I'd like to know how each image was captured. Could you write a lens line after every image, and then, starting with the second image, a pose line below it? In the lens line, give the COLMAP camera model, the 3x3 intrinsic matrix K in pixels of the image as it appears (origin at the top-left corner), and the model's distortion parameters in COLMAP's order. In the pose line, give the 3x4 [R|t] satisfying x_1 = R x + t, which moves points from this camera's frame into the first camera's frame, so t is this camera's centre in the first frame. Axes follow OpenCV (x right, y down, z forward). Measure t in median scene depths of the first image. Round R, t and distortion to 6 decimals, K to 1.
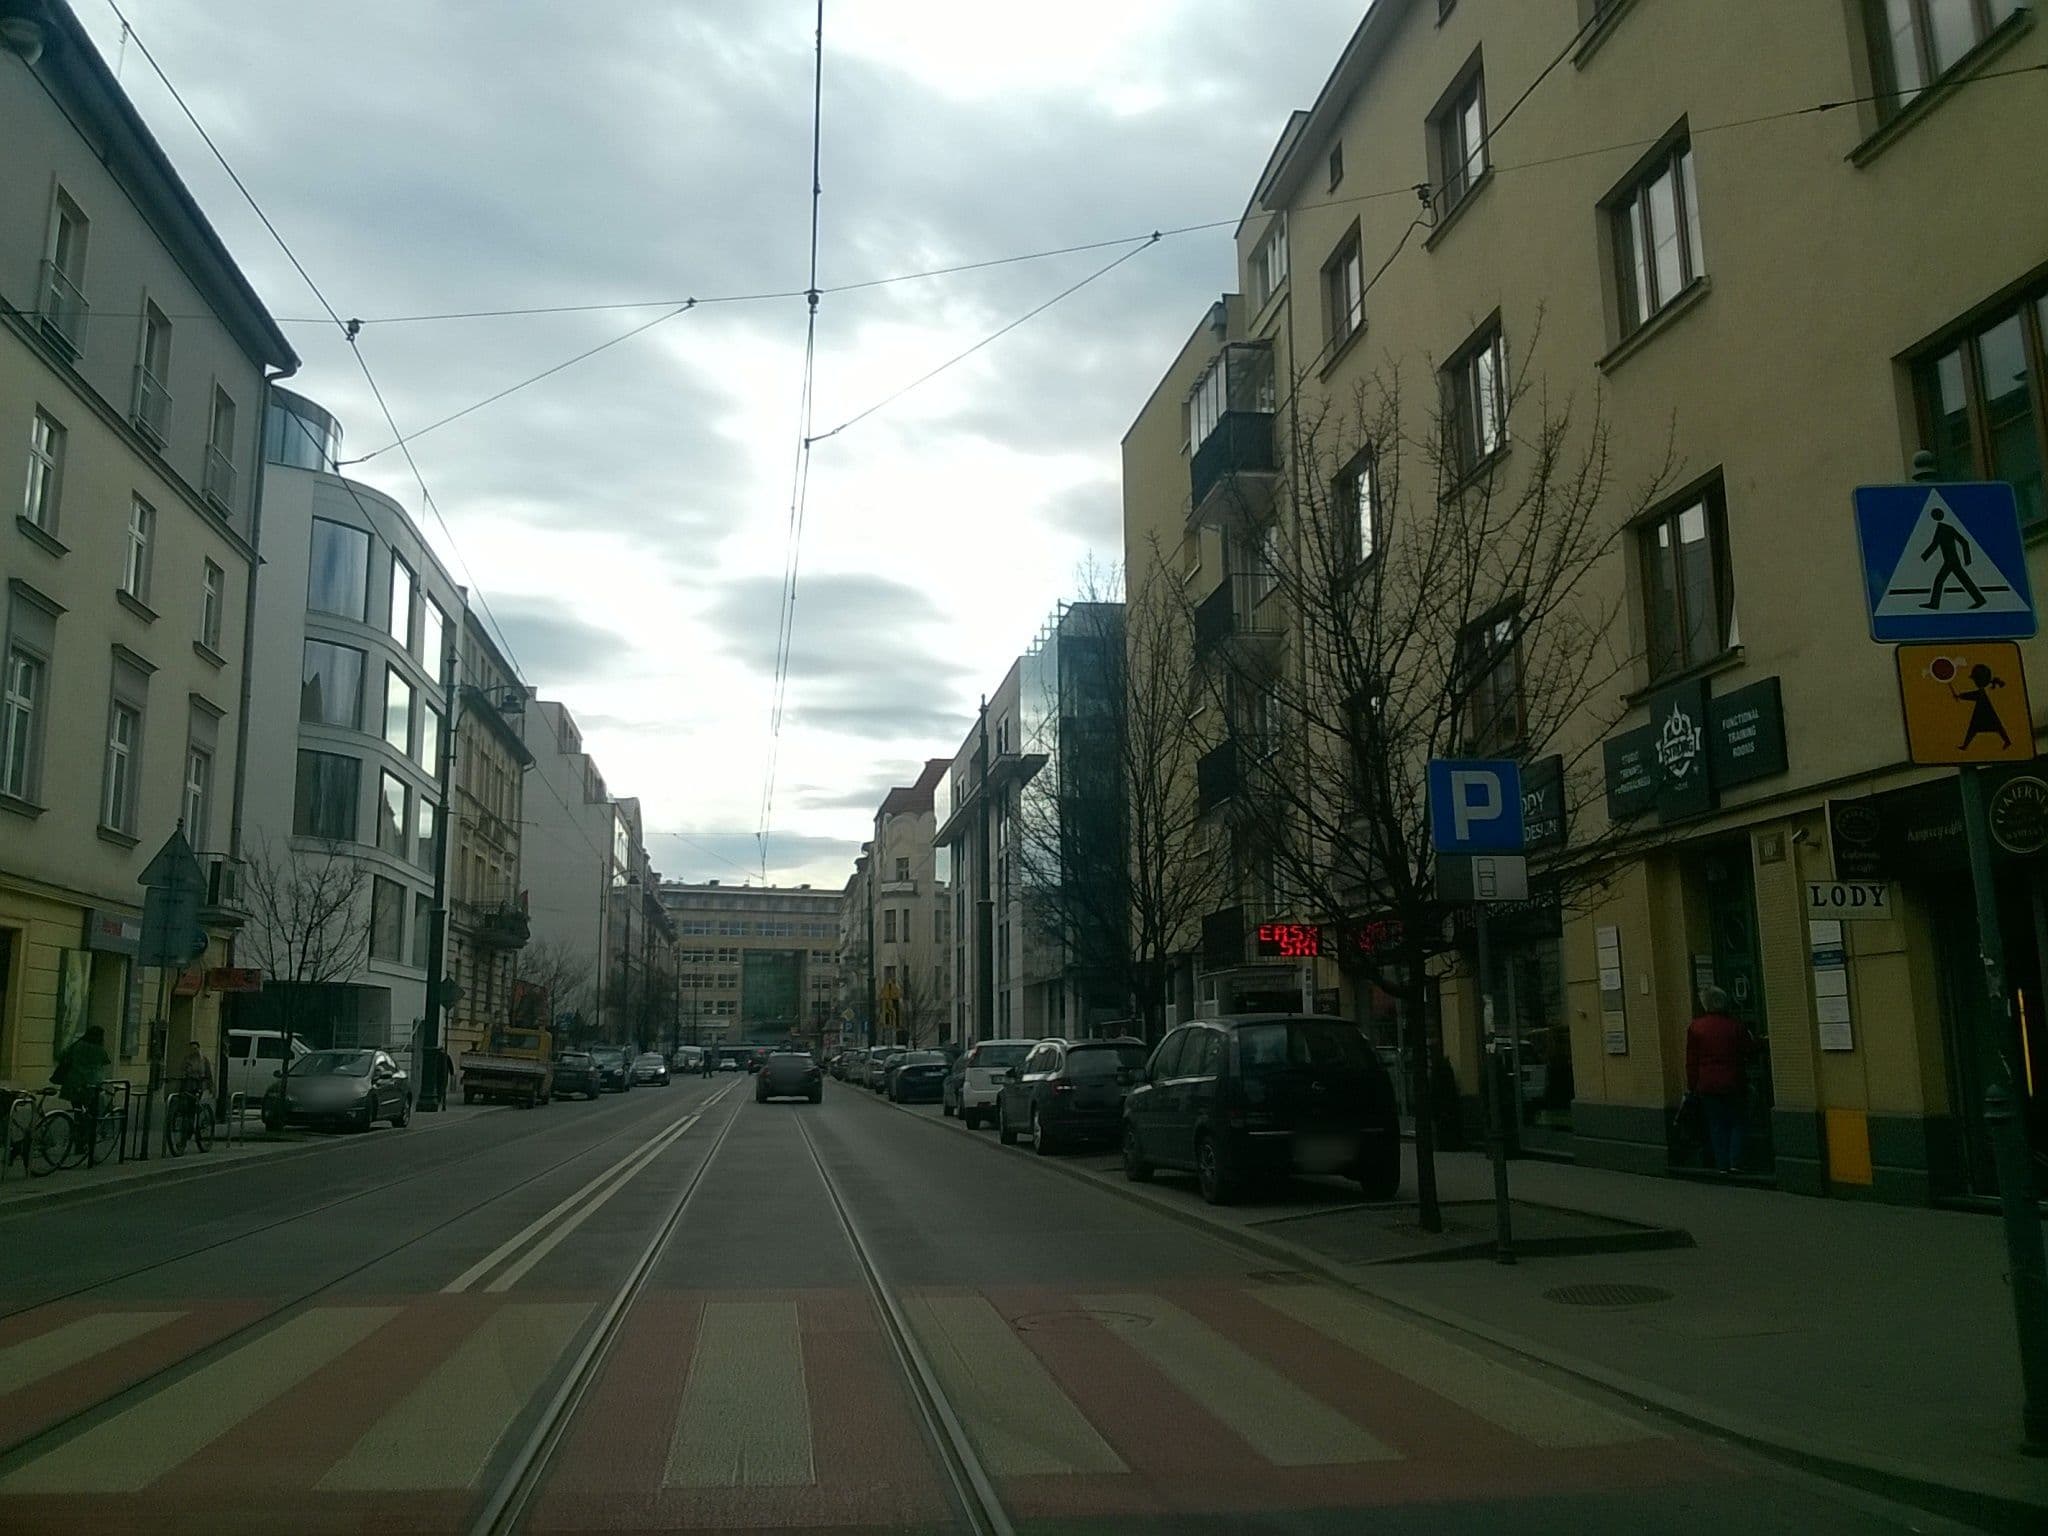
lens RADIAL K [[1594.2, 0, 1004.2], [0, 1594.2, 773.4], [0, 0, 1]] dist [0.034052, -0.076029]
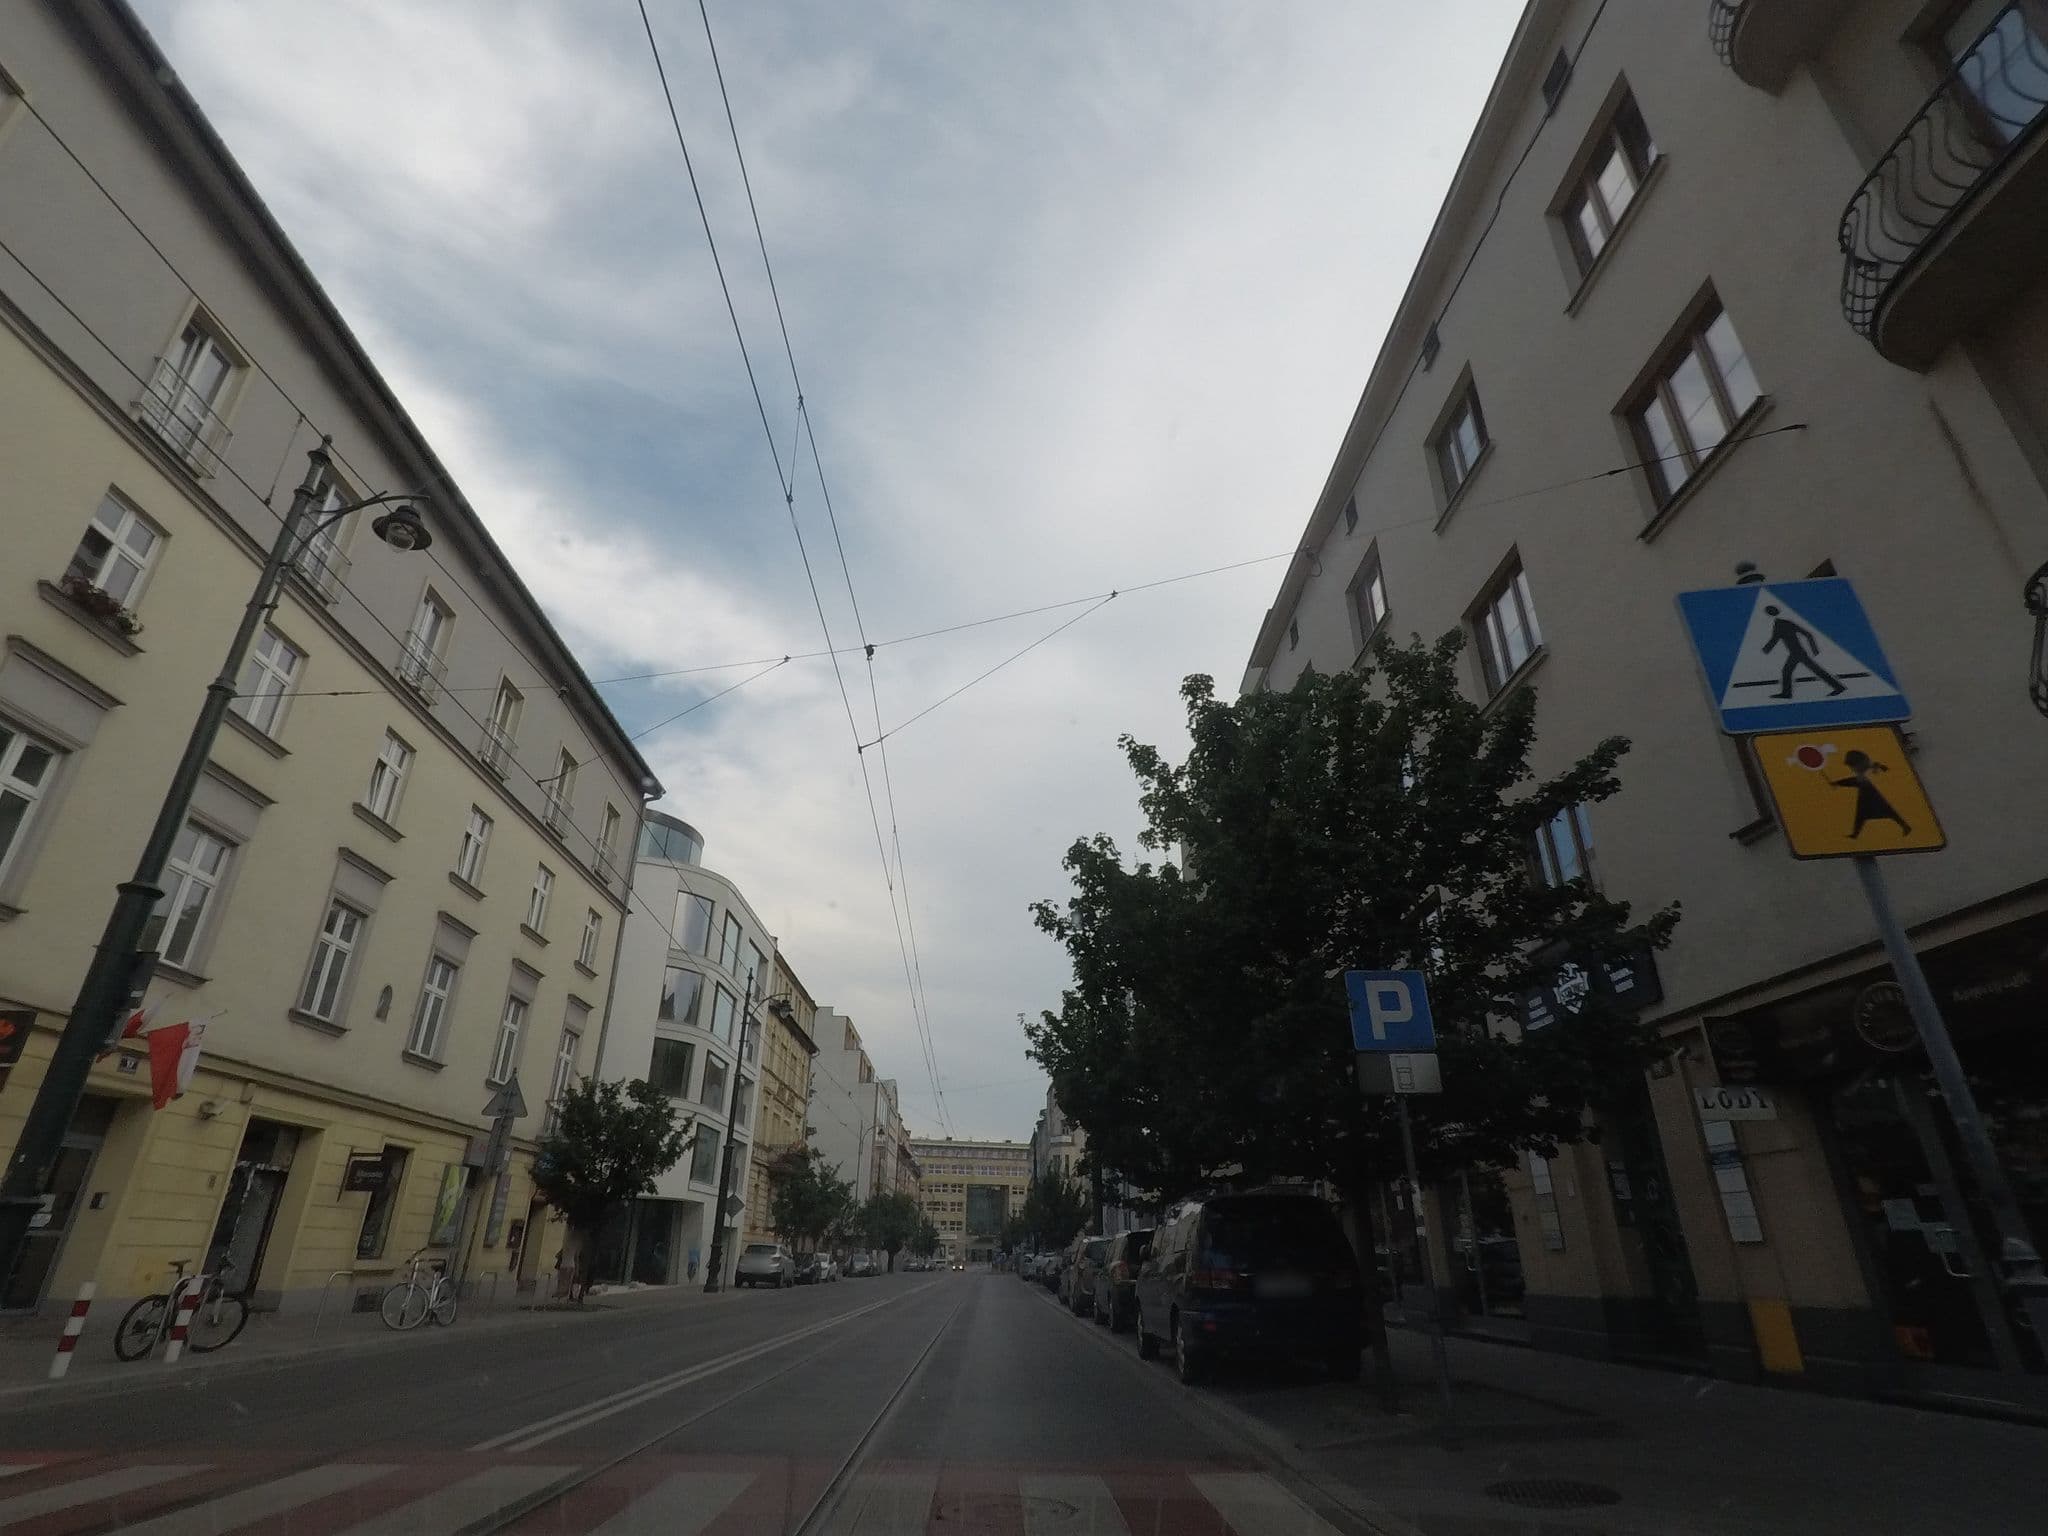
lens RADIAL K [[989.5, 0, 1036.5], [0, 989.5, 809.3], [0, 0, 1]] dist [-0.010527, 0.004534]
pose [[0.994849, -0.030293, -0.096737, 0.070302], [0.004872, 0.967489, -0.252865, 0.037659], [0.101252, 0.251091, 0.962653, 0.148426]]
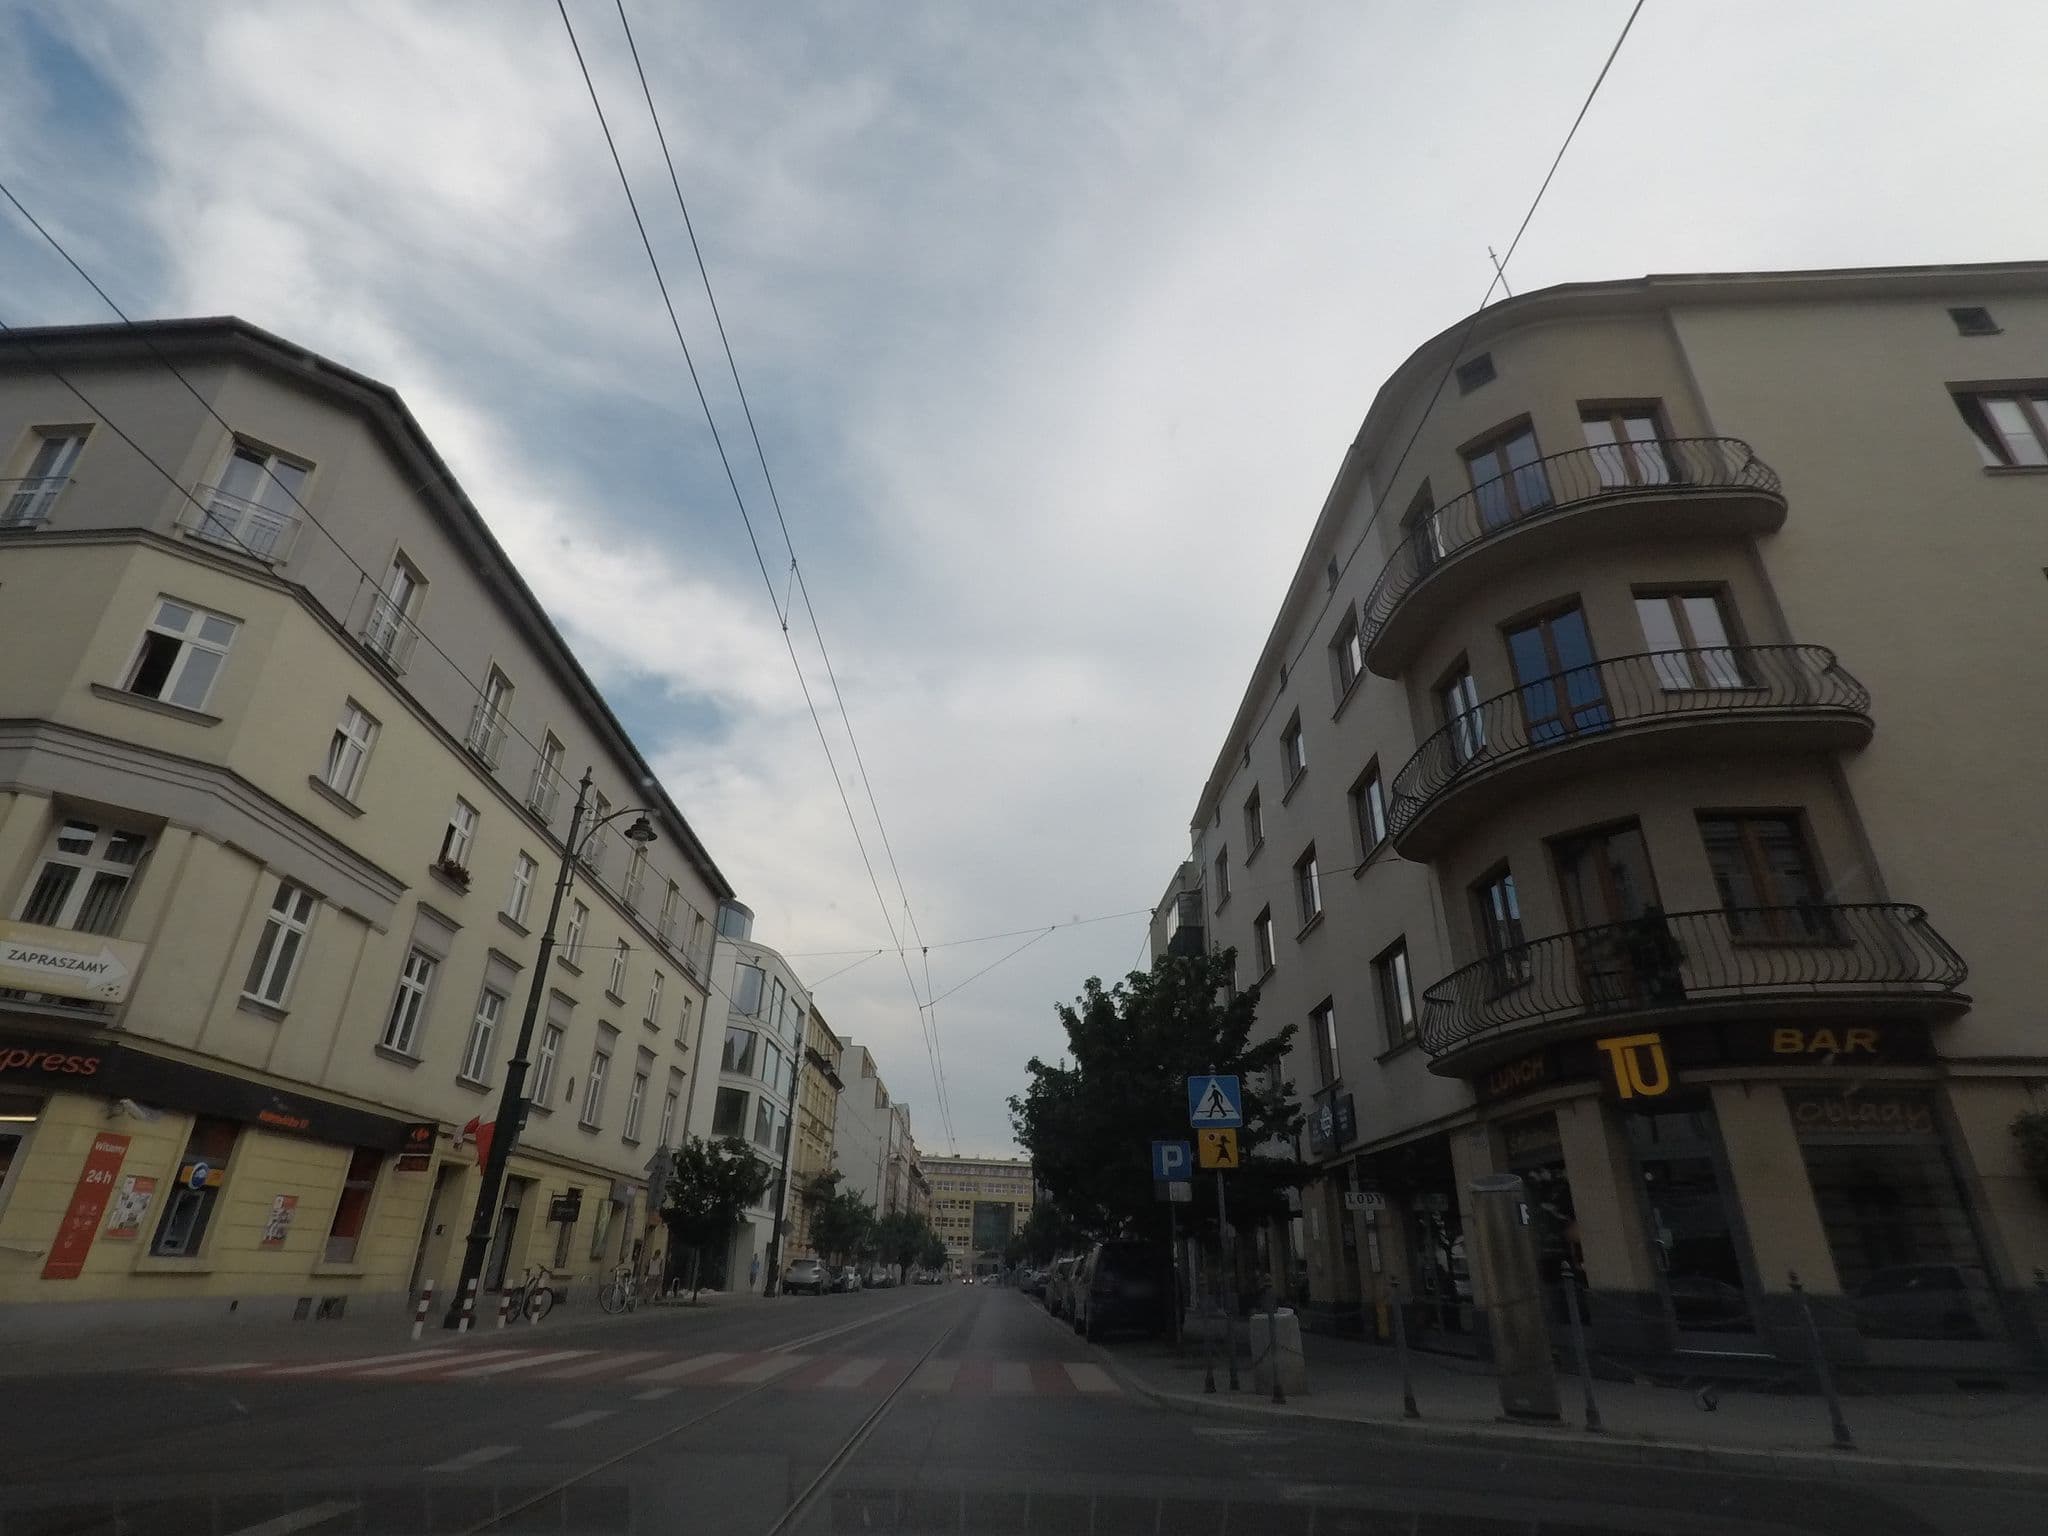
lens RADIAL K [[989.5, 0, 1033.4], [0, 989.5, 816.4], [0, 0, 1]] dist [-0.010527, 0.004534]
pose [[0.993666, -0.022494, -0.110101, 0.164810], [-0.006848, 0.965818, -0.259130, -0.061587], [0.112167, 0.258242, 0.959546, -0.411661]]
